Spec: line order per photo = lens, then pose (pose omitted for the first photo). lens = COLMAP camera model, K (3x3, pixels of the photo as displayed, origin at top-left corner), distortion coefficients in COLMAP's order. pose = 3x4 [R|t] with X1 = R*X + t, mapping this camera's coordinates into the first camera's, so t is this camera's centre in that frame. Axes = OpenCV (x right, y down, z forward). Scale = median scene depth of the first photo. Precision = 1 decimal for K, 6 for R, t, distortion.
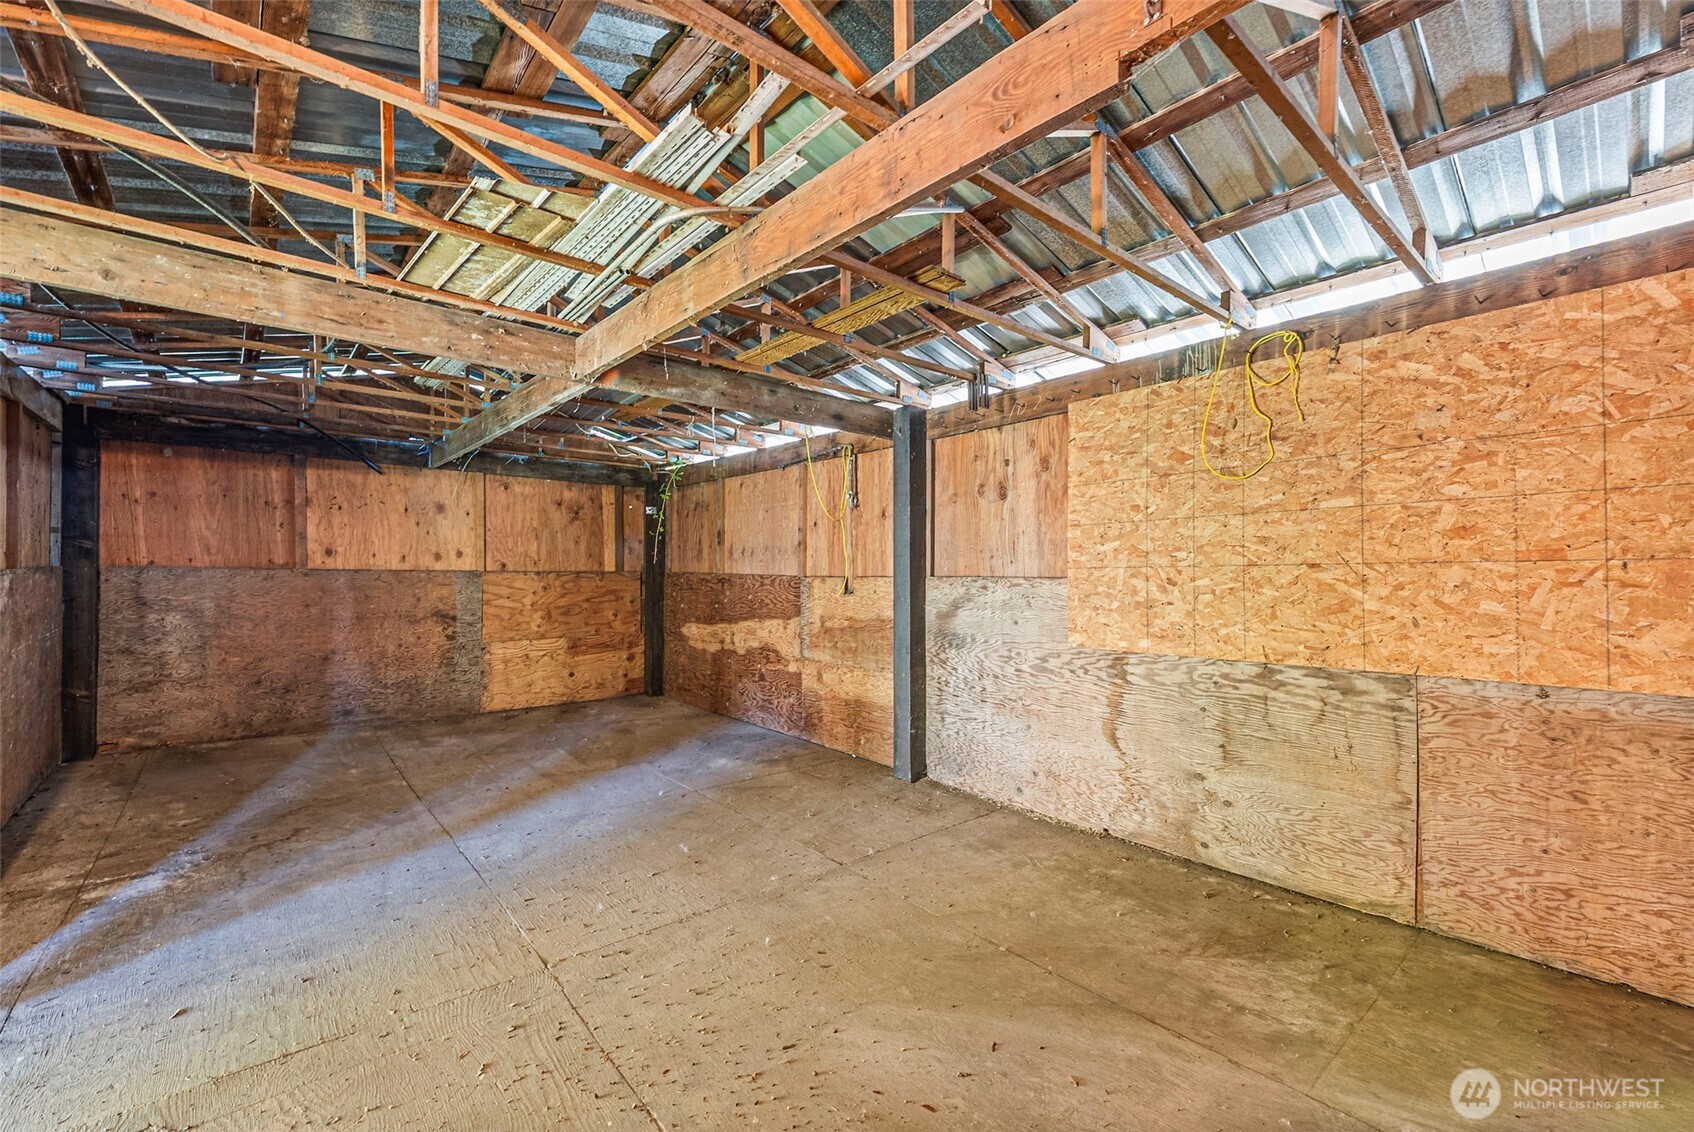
lens RADIAL K [[687.8, 0, 861.4], [0, 687.8, 568.8], [0, 0, 1]] dist [0.002298, -0.000026]
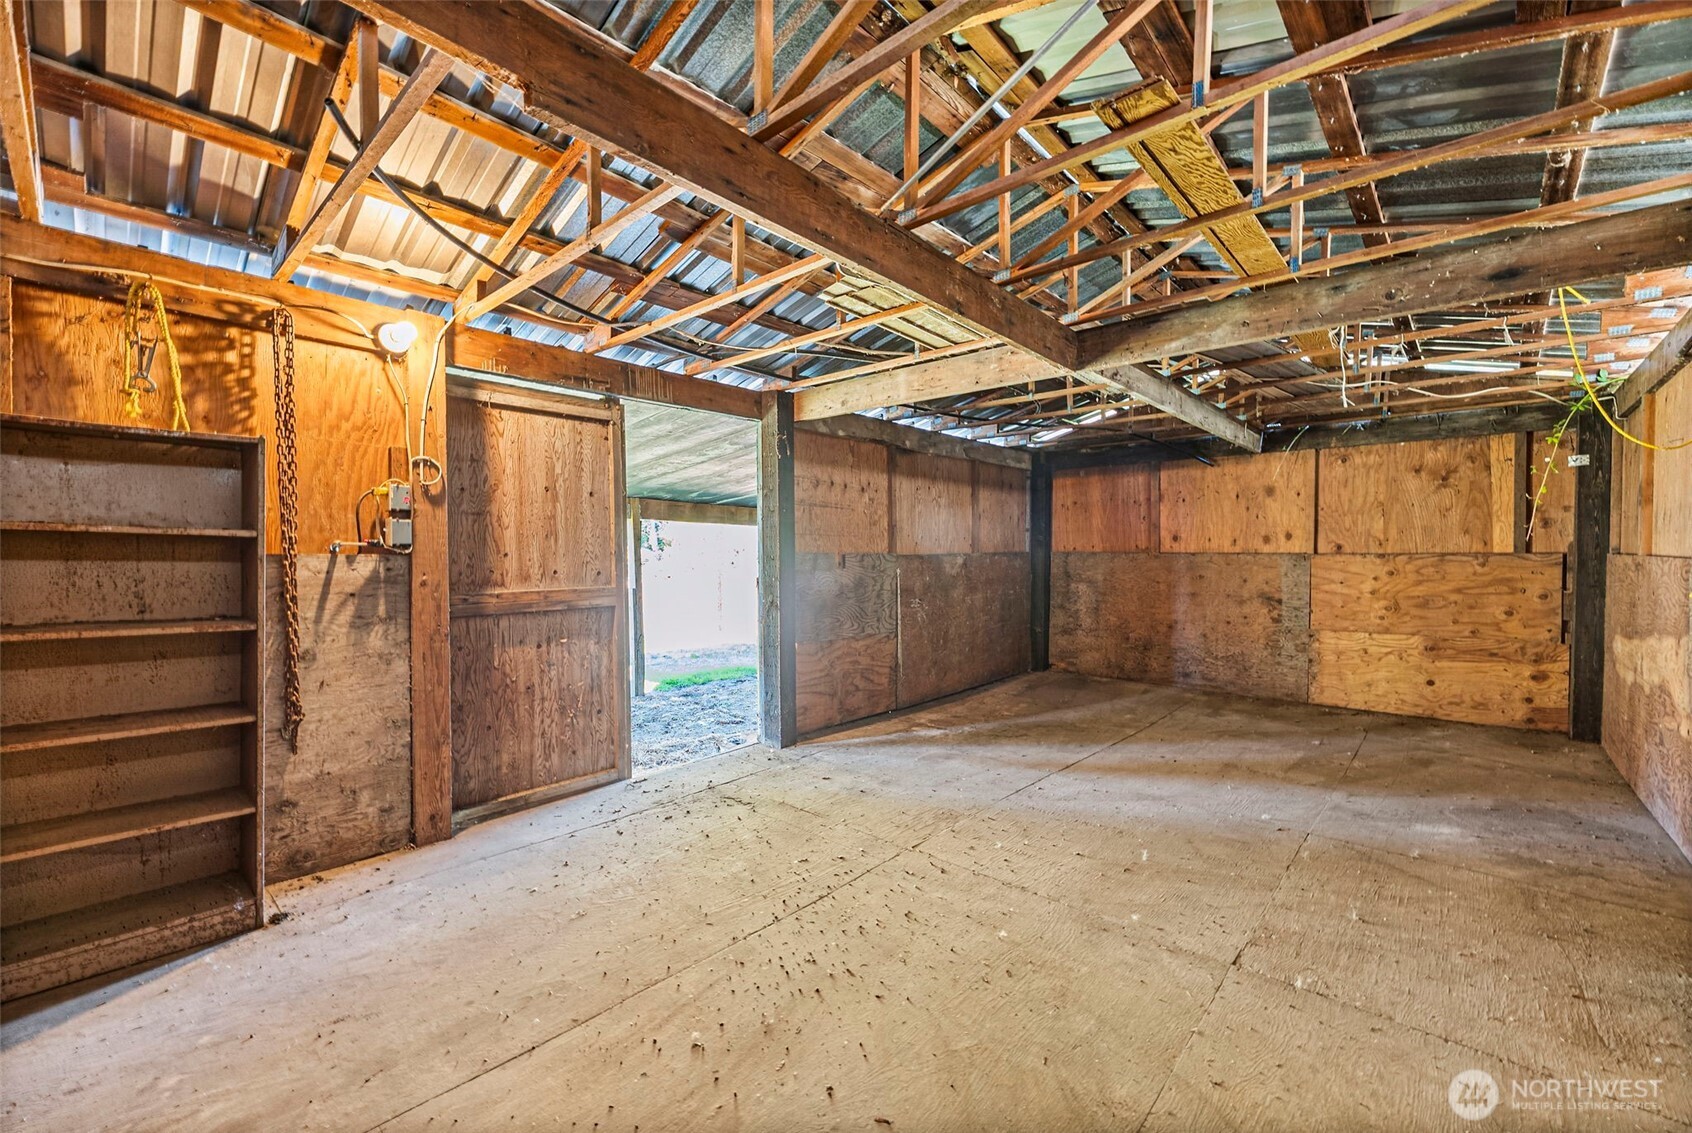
lens RADIAL K [[687.0, 0, 860.6], [0, 687.0, 569.1], [0, 0, 1]] dist [0.002298, -0.000026]
pose [[0.146162, 0.015143, -0.989145, 0.308454], [0.005037, 0.999858, 0.016051, 0.006895], [0.989248, -0.007328, 0.146065, 0.267481]]
